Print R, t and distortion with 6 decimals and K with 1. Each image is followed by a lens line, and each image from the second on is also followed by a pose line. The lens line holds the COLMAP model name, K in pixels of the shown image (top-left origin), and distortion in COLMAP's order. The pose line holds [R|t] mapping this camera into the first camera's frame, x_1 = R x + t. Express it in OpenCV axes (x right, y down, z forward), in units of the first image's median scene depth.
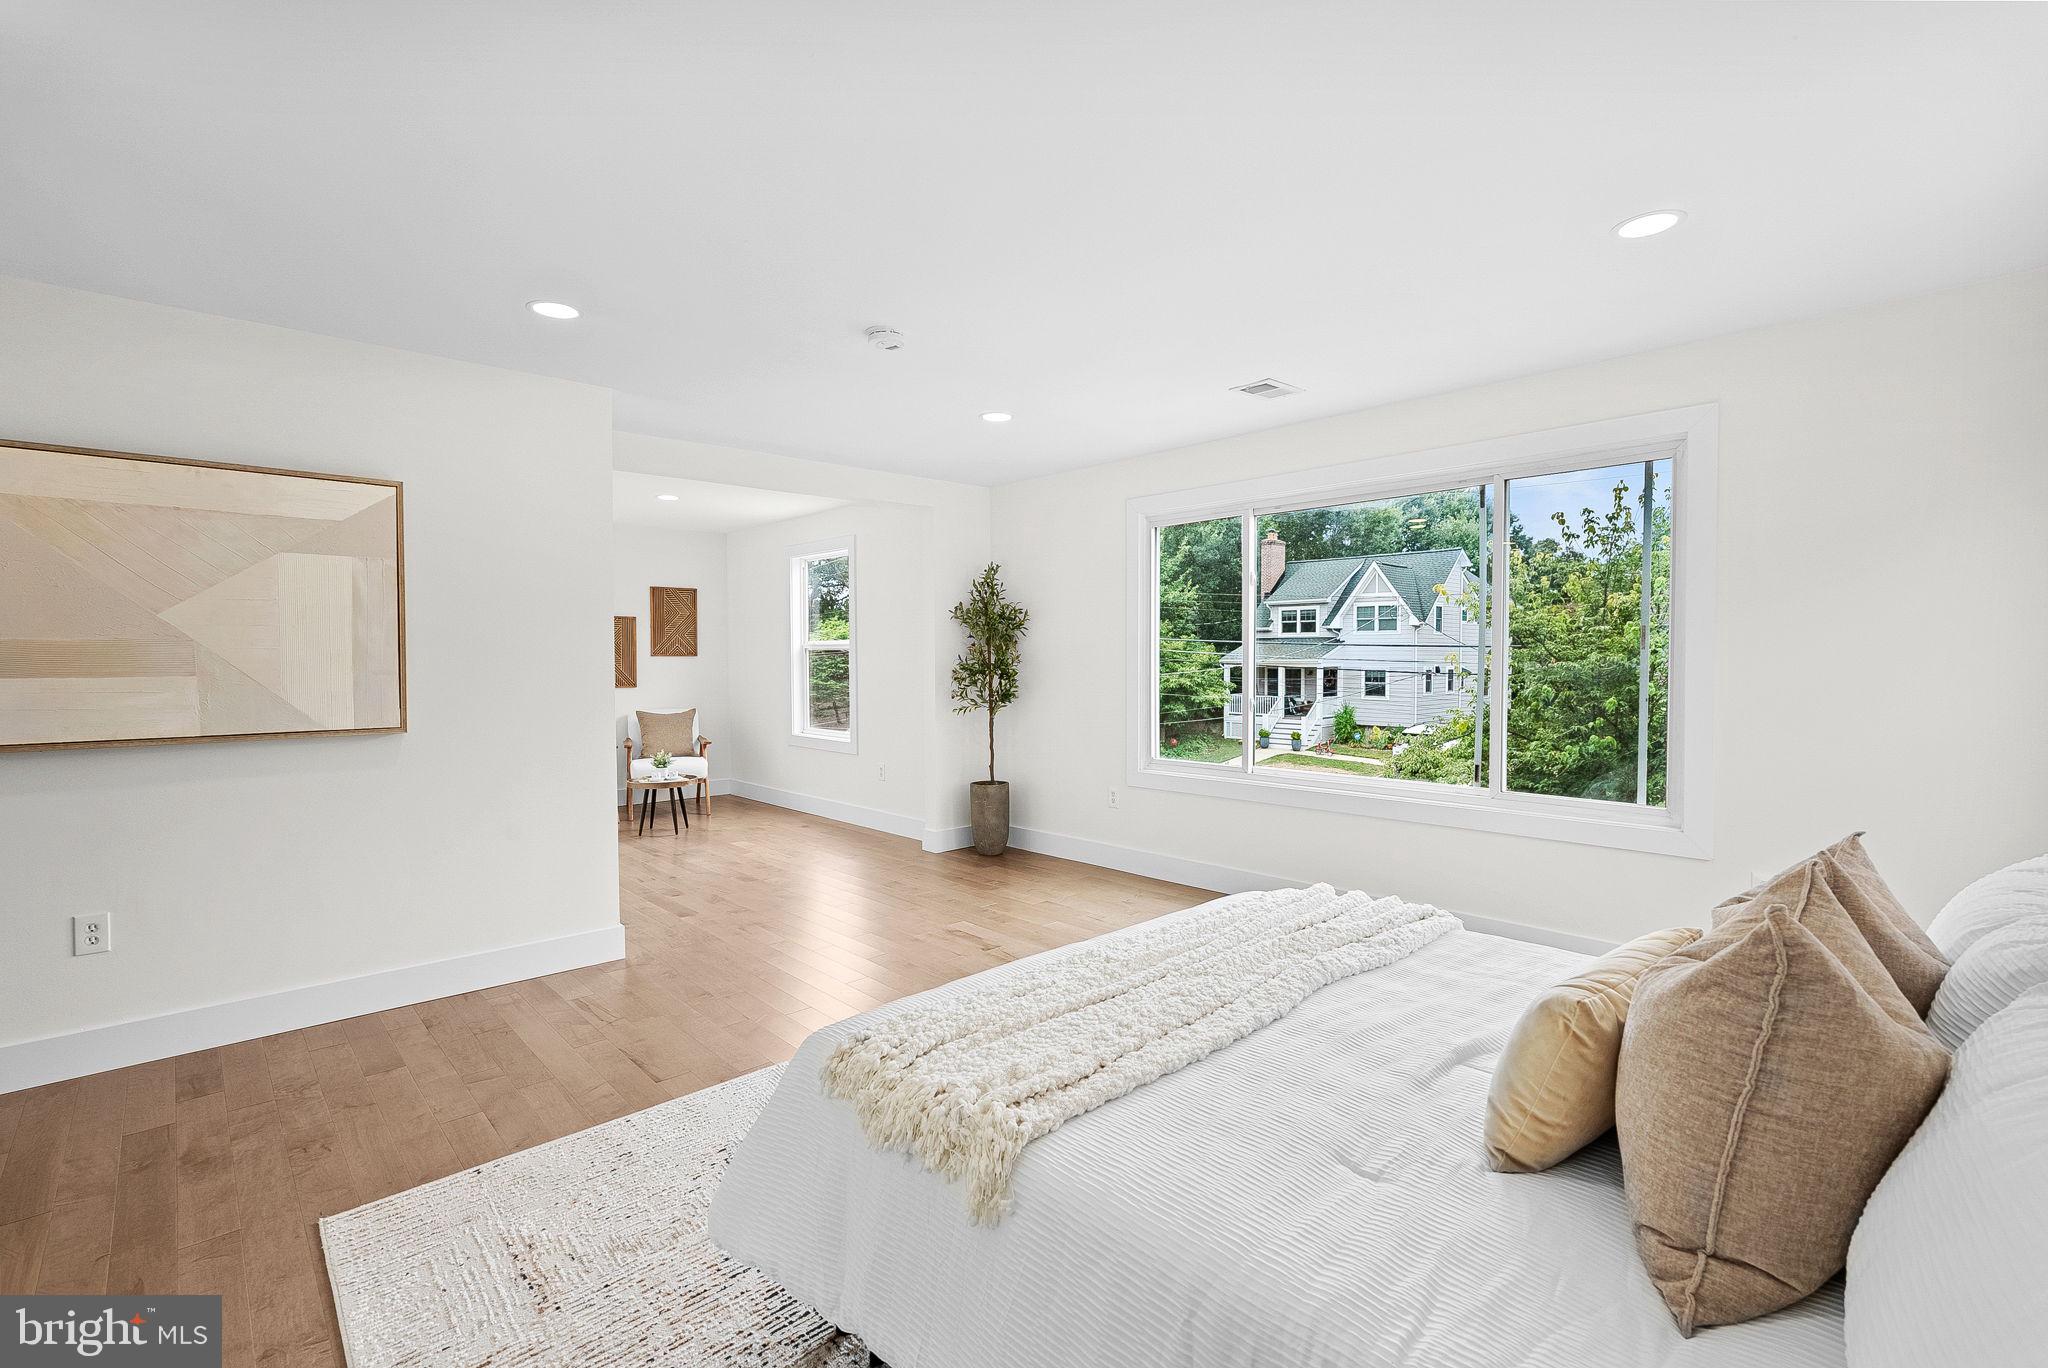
lens RADIAL K [[903.4, 0, 1027.3], [0, 903.4, 682.3], [0, 0, 1]] dist [-0.006556, 0.000076]
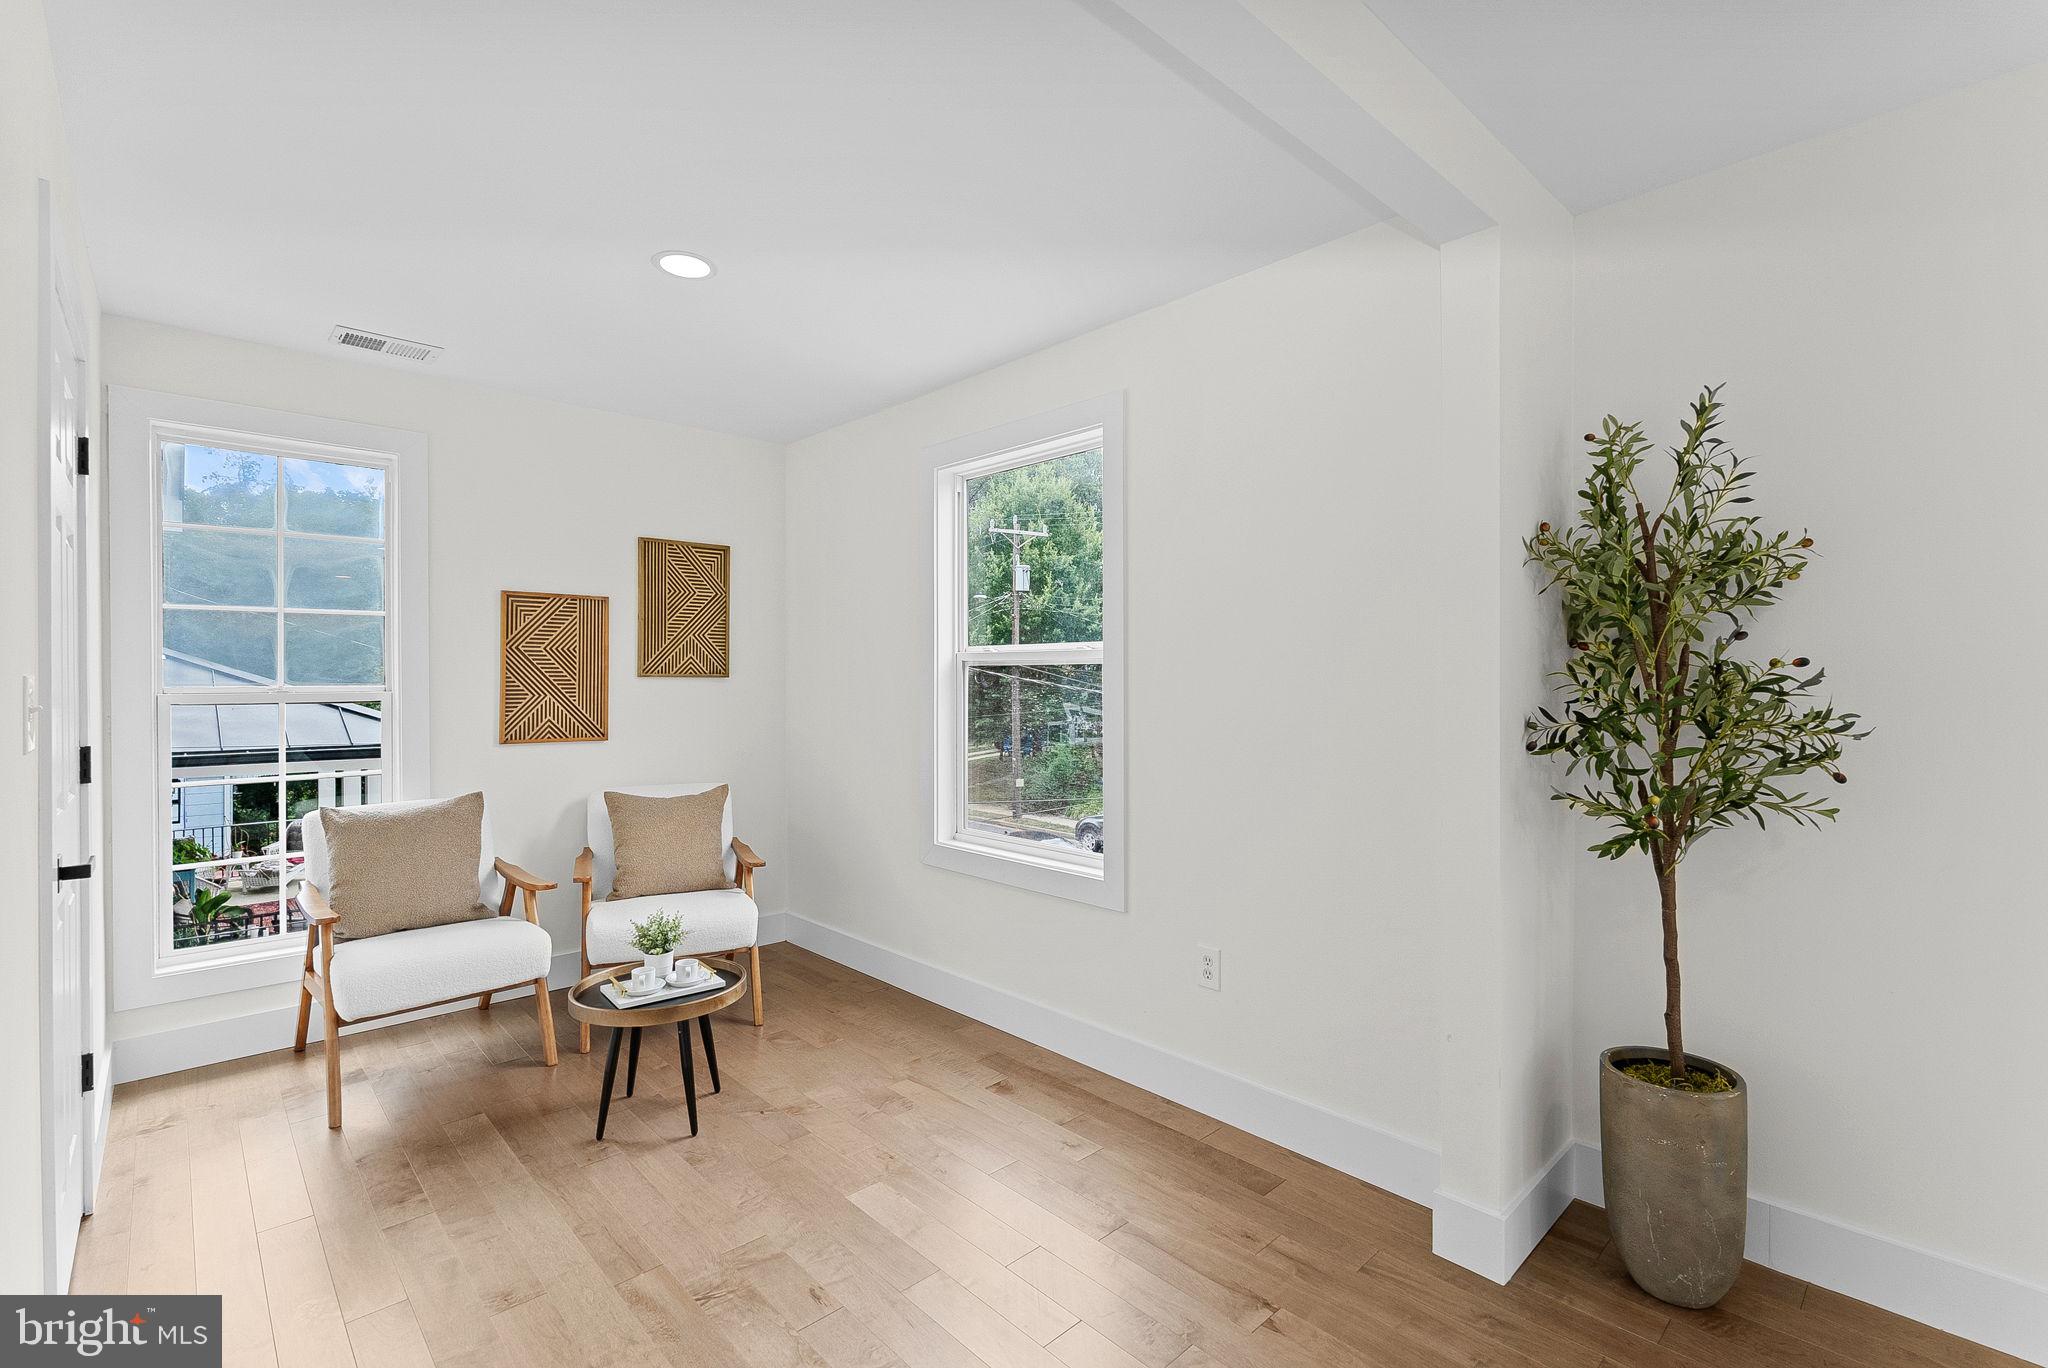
lens RADIAL K [[903.4, 0, 1021.3], [0, 903.4, 673.2], [0, 0, 1]] dist [-0.006556, 0.000076]
pose [[0.999977, 0.002371, 0.006414, -0.216456], [-0.002142, 0.999369, -0.035448, -0.014401], [-0.006494, 0.035433, 0.999351, 0.519986]]
